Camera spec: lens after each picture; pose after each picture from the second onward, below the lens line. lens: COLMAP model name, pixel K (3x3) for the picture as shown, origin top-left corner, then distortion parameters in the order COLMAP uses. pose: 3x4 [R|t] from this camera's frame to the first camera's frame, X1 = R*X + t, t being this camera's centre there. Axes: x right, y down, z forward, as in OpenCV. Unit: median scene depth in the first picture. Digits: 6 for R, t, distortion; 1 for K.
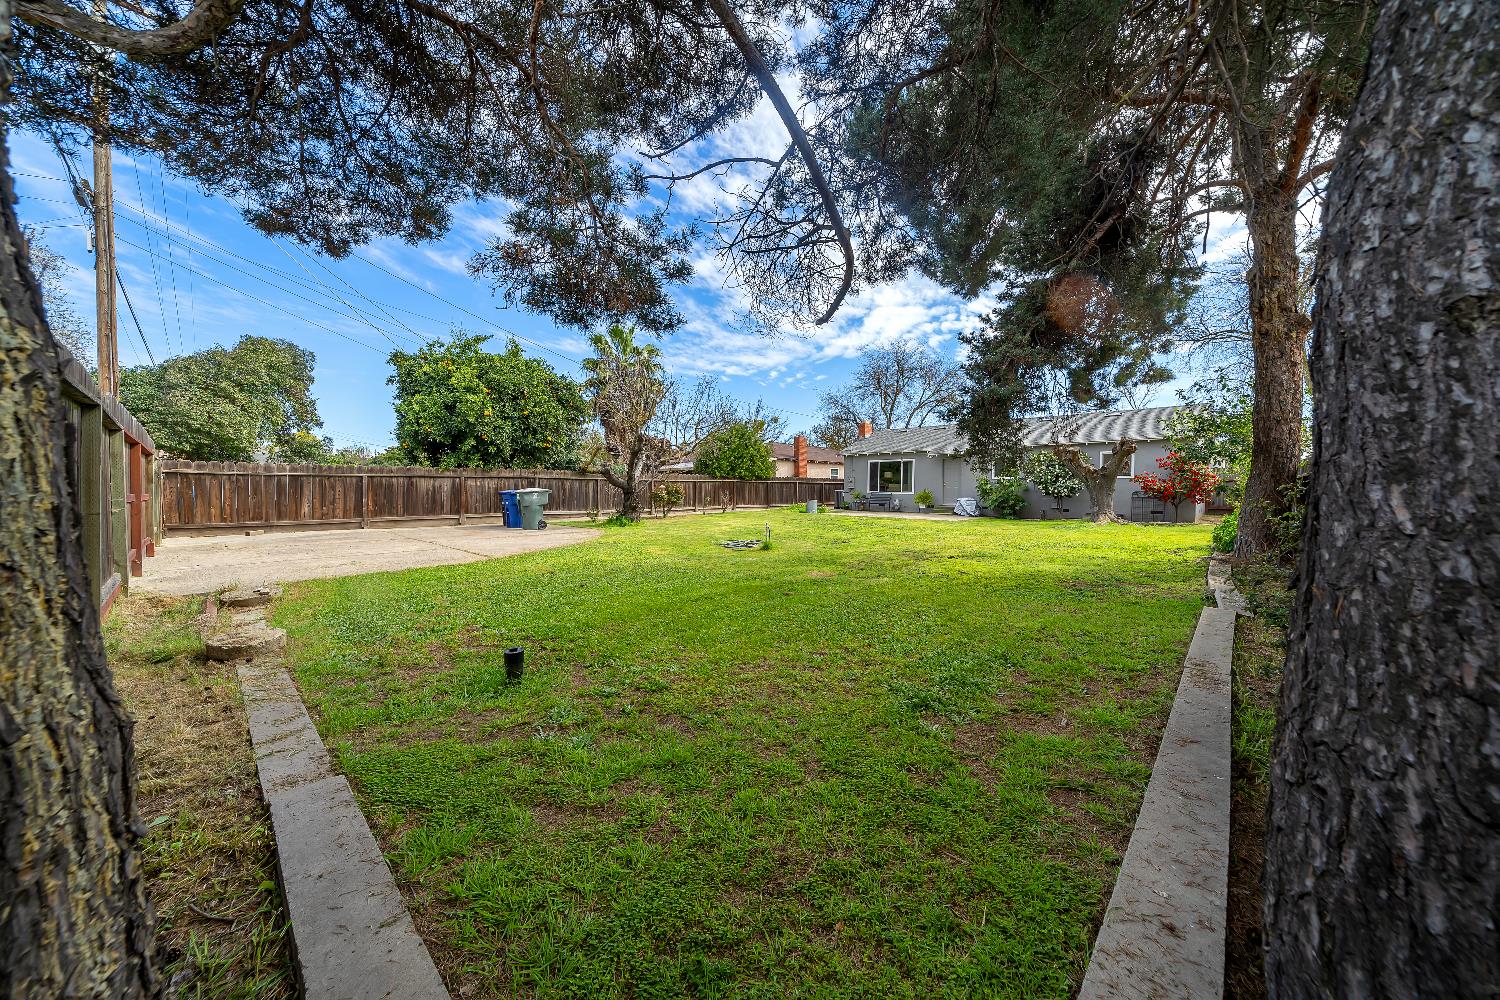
lens RADIAL K [[522.8, 0, 747.5], [0, 522.8, 499.7], [0, 0, 1]] dist [-0.000341, 0.000021]
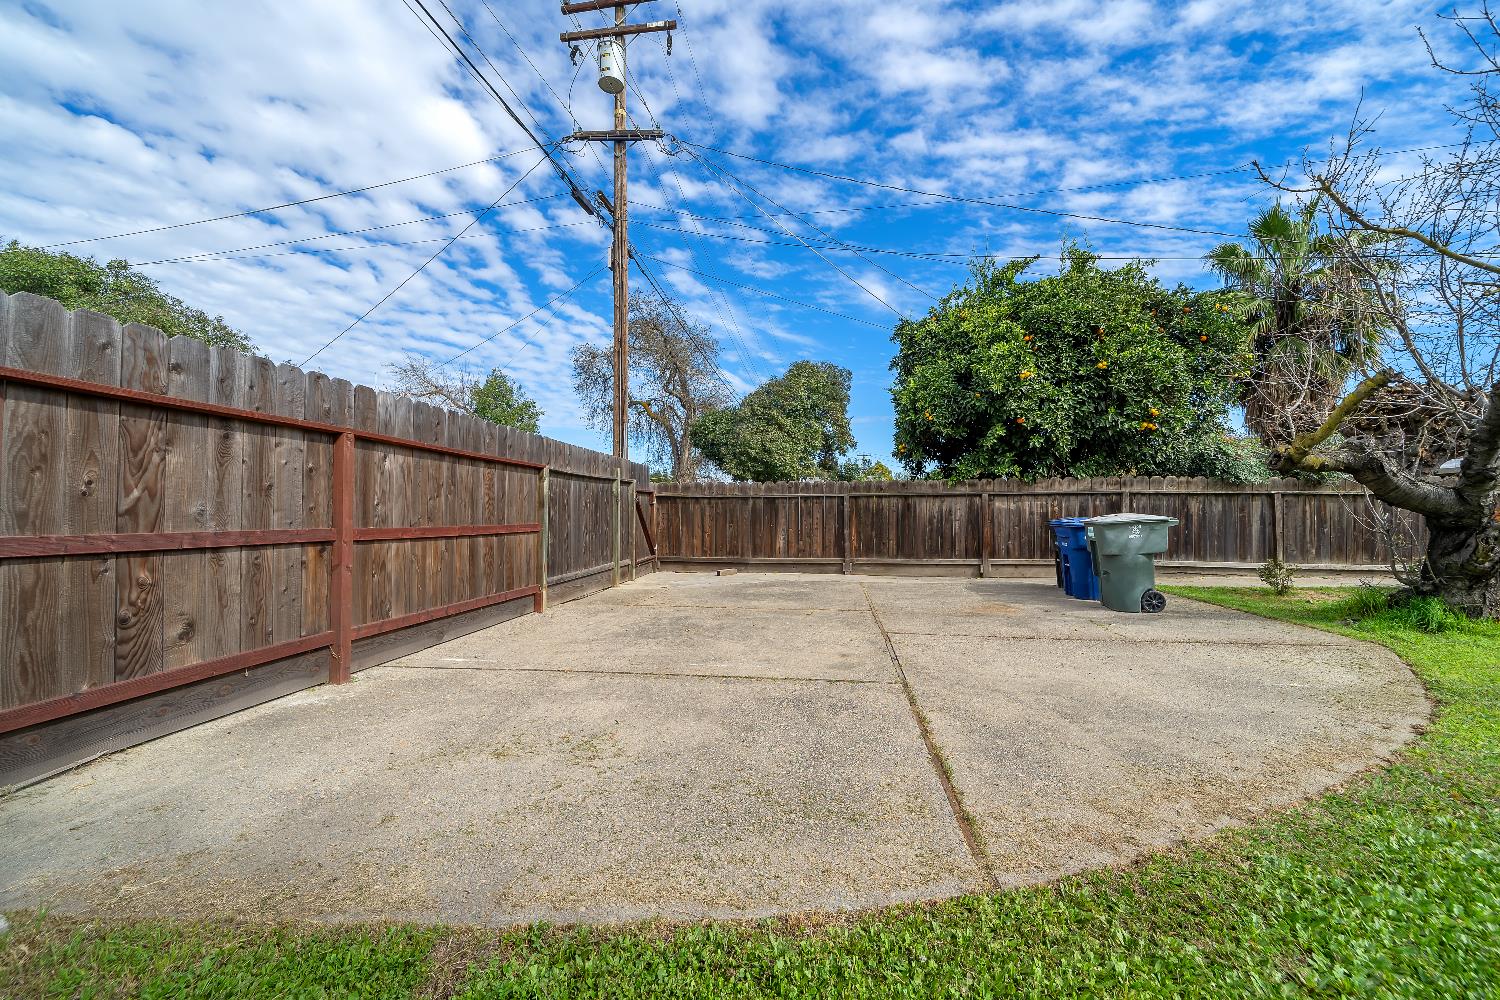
lens RADIAL K [[560.4, 0, 750.0], [0, 560.4, 500.0], [0, 0, 1]] dist [-0.001060, -0.000067]
pose [[0.589416, -0.020595, -0.807567, -0.193368], [-0.016766, 0.999148, -0.037718, -0.009435], [0.807655, 0.035771, 0.588569, 0.416102]]
